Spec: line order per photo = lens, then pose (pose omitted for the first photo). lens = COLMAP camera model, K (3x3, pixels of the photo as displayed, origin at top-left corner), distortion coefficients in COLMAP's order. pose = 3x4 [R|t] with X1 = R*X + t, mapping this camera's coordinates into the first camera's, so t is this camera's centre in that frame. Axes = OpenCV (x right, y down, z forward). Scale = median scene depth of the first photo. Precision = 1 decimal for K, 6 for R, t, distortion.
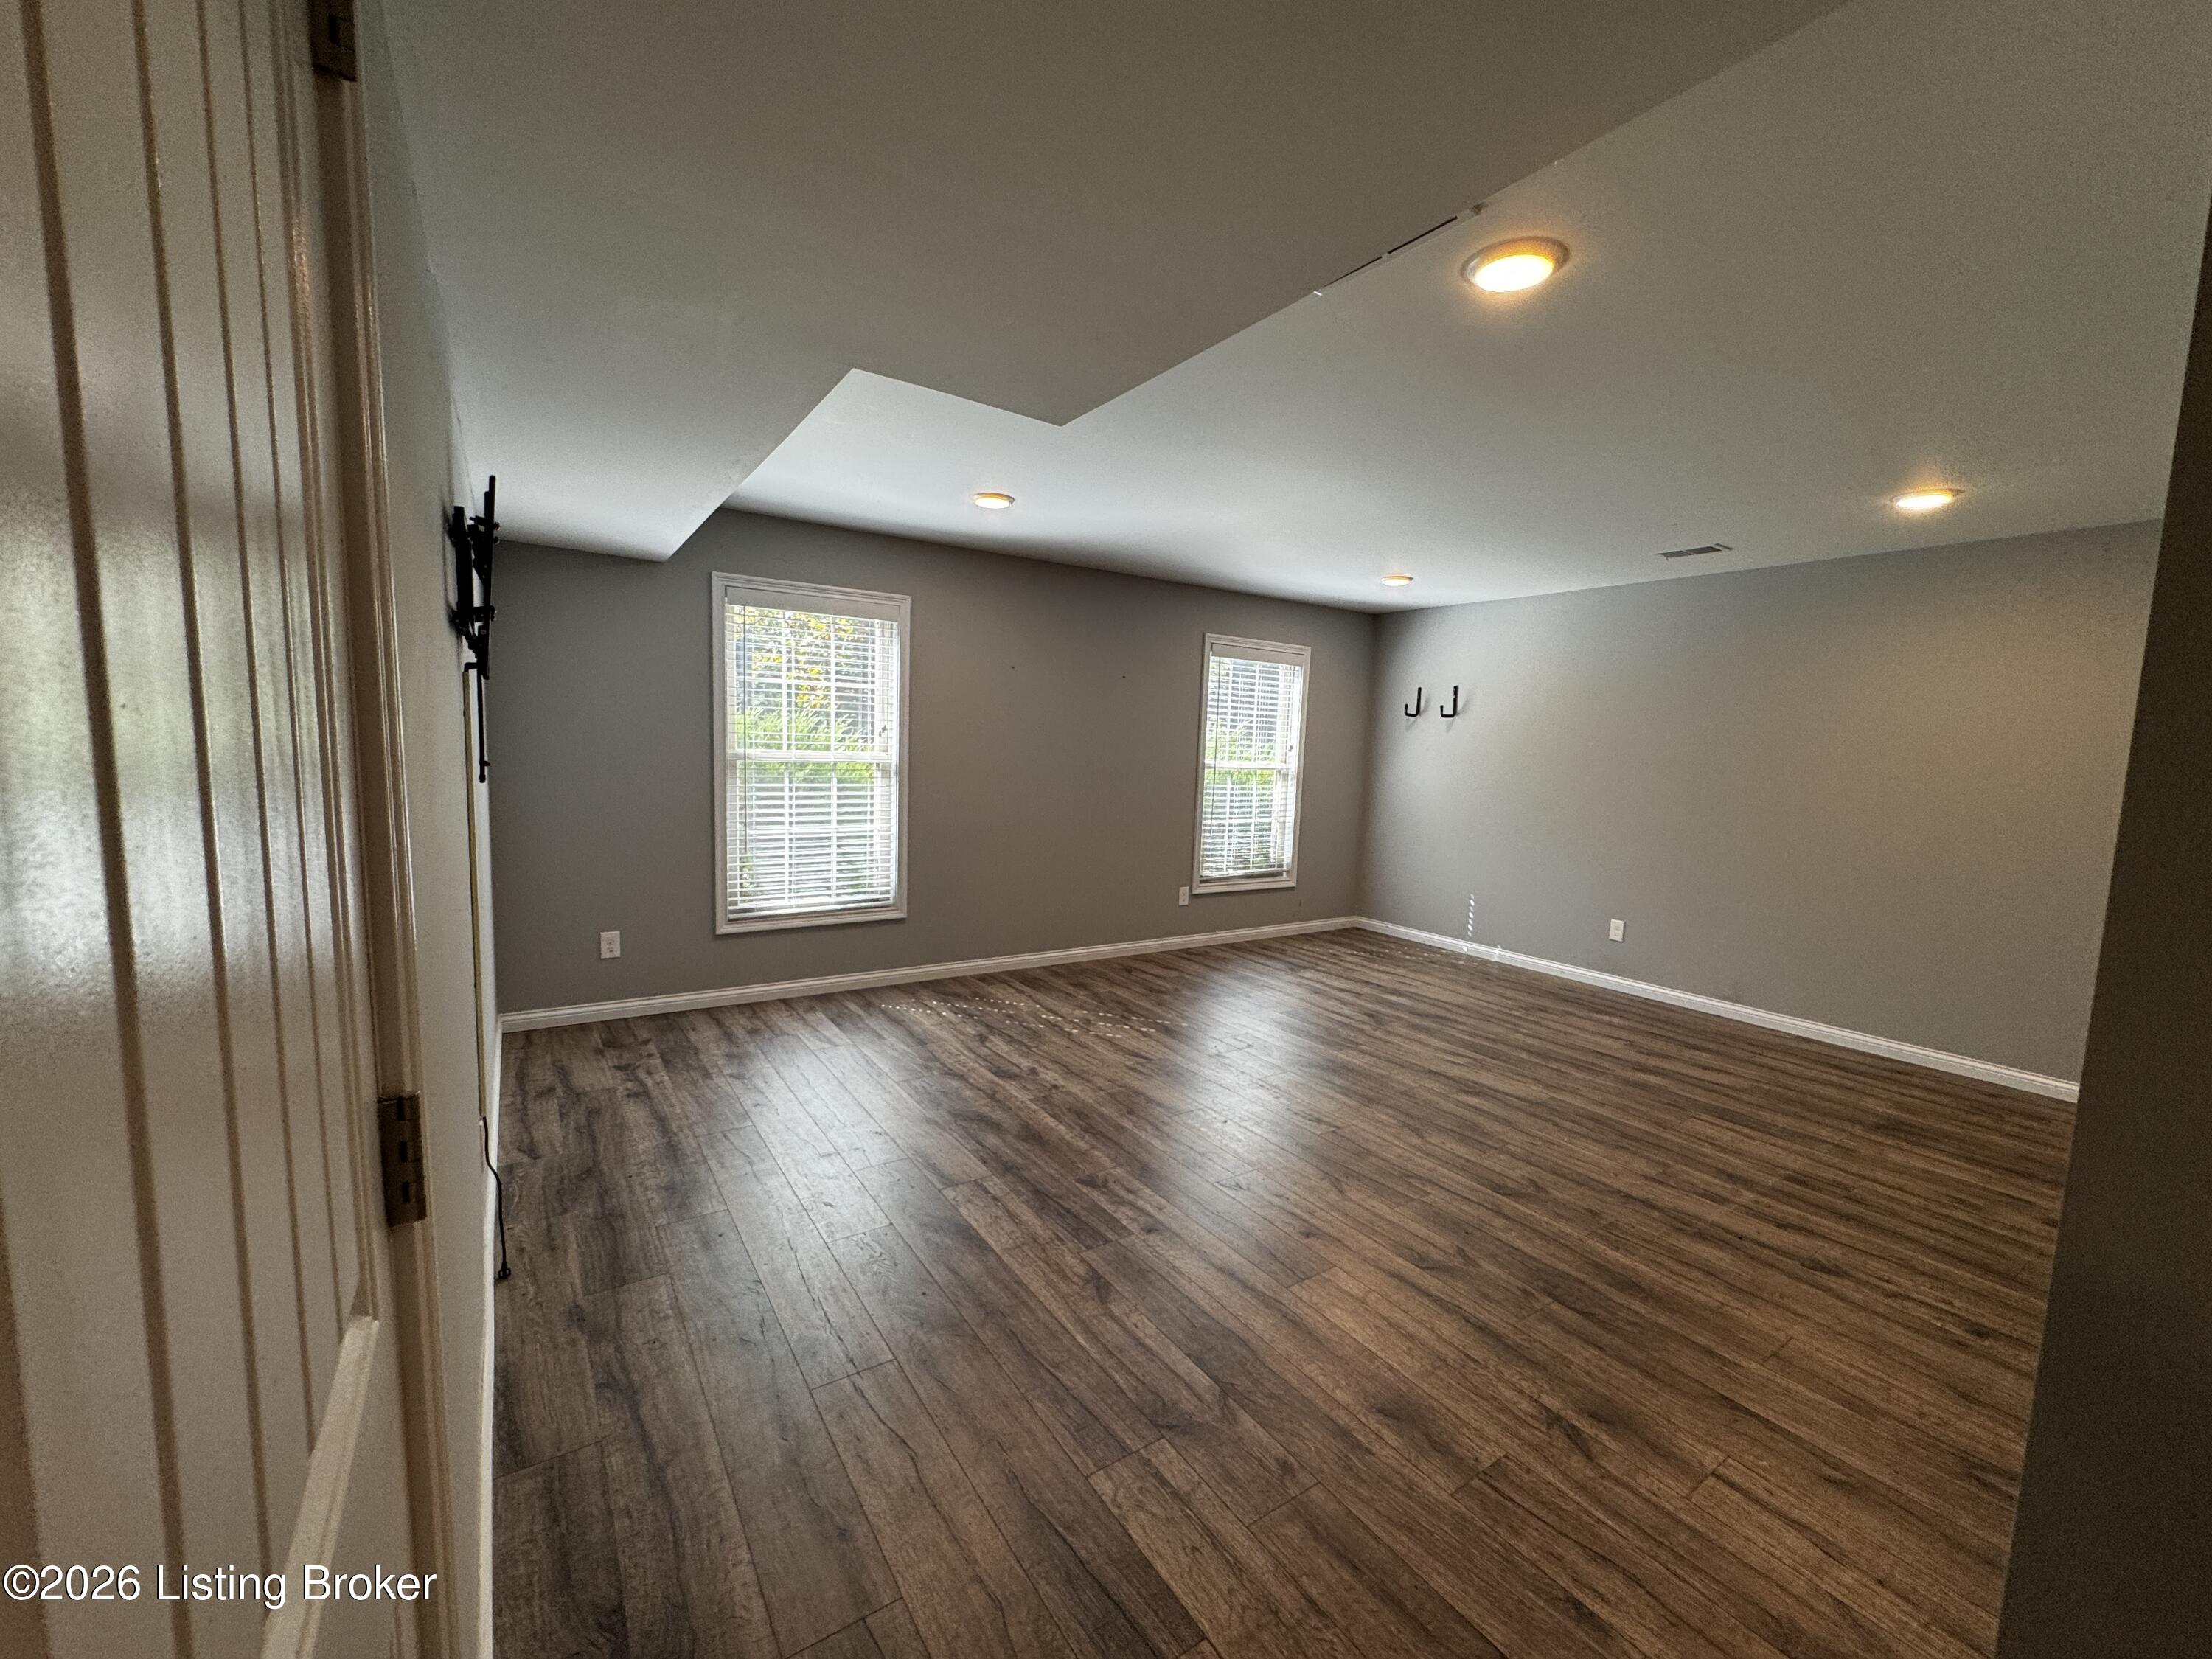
lens RADIAL K [[886.1, 0, 1110.6], [0, 886.1, 832.4], [0, 0, 1]] dist [-0.001636, 0.000433]
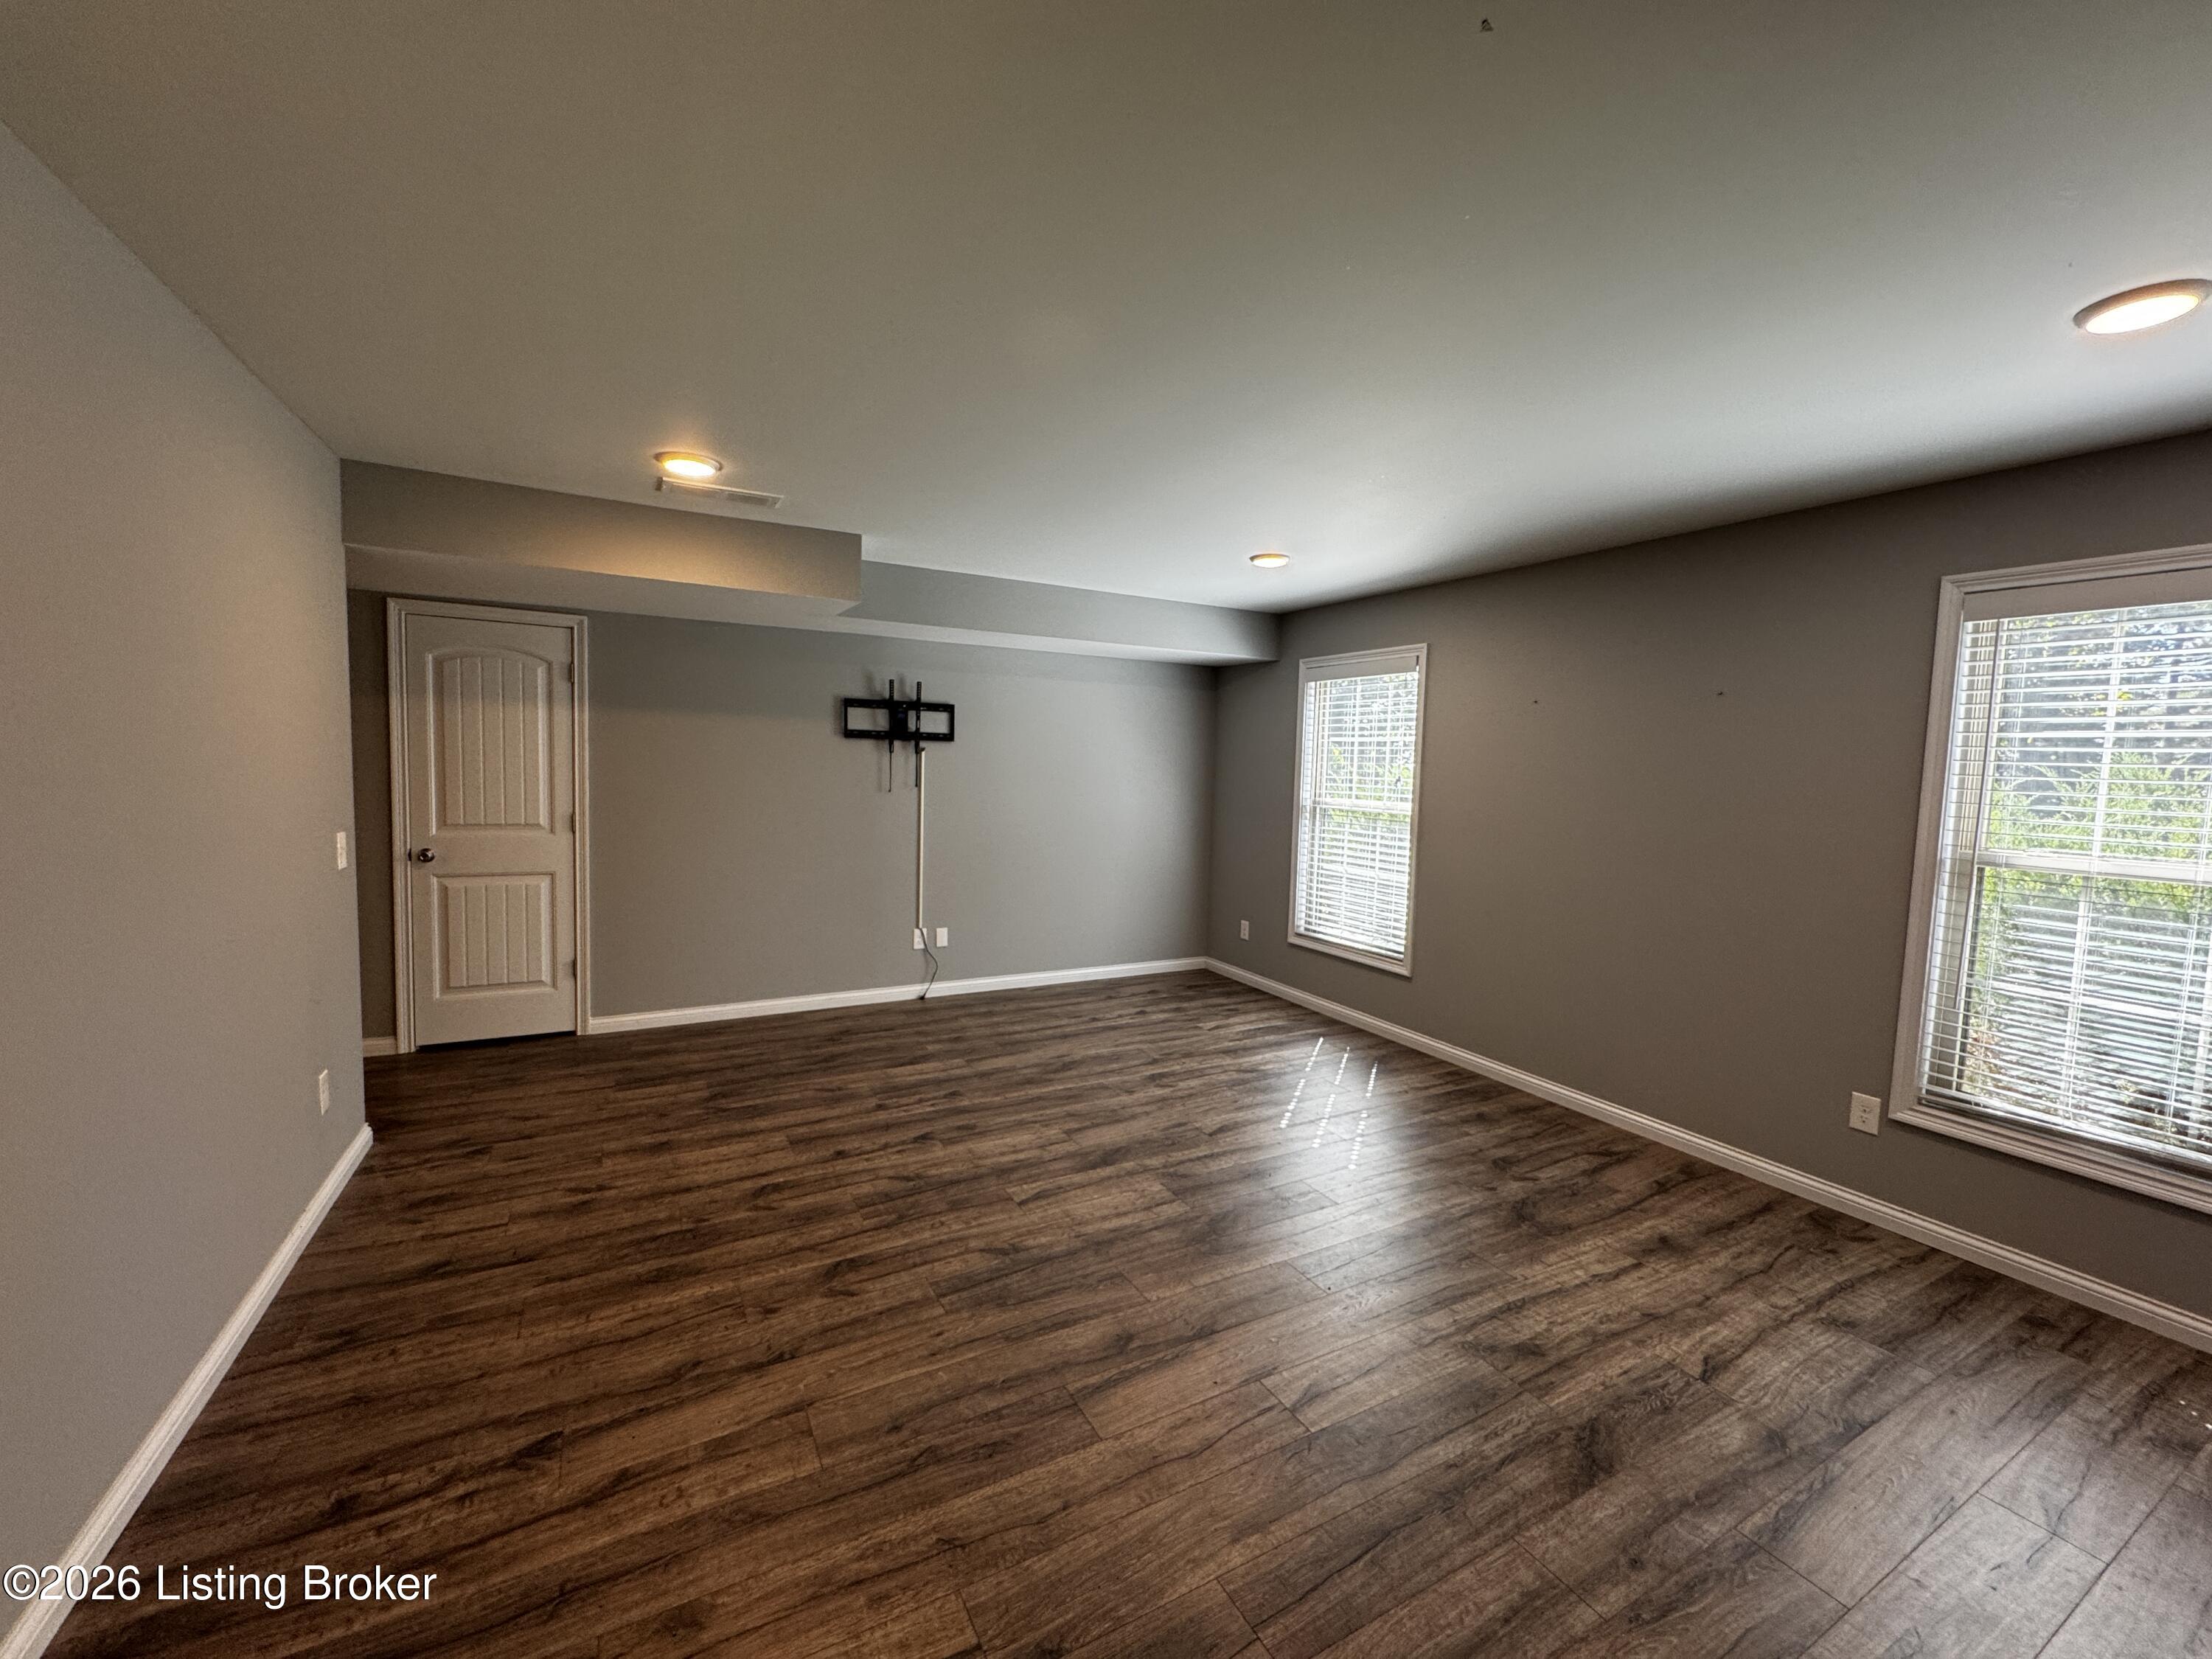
lens RADIAL K [[886.1, 0, 1096.6], [0, 886.1, 830.7], [0, 0, 1]] dist [-0.001636, 0.000433]
pose [[-0.100086, 0.038404, -0.994237, 1.056444], [-0.133846, 0.989653, 0.051701, -0.089831], [0.985935, 0.138249, -0.093910, 1.043409]]
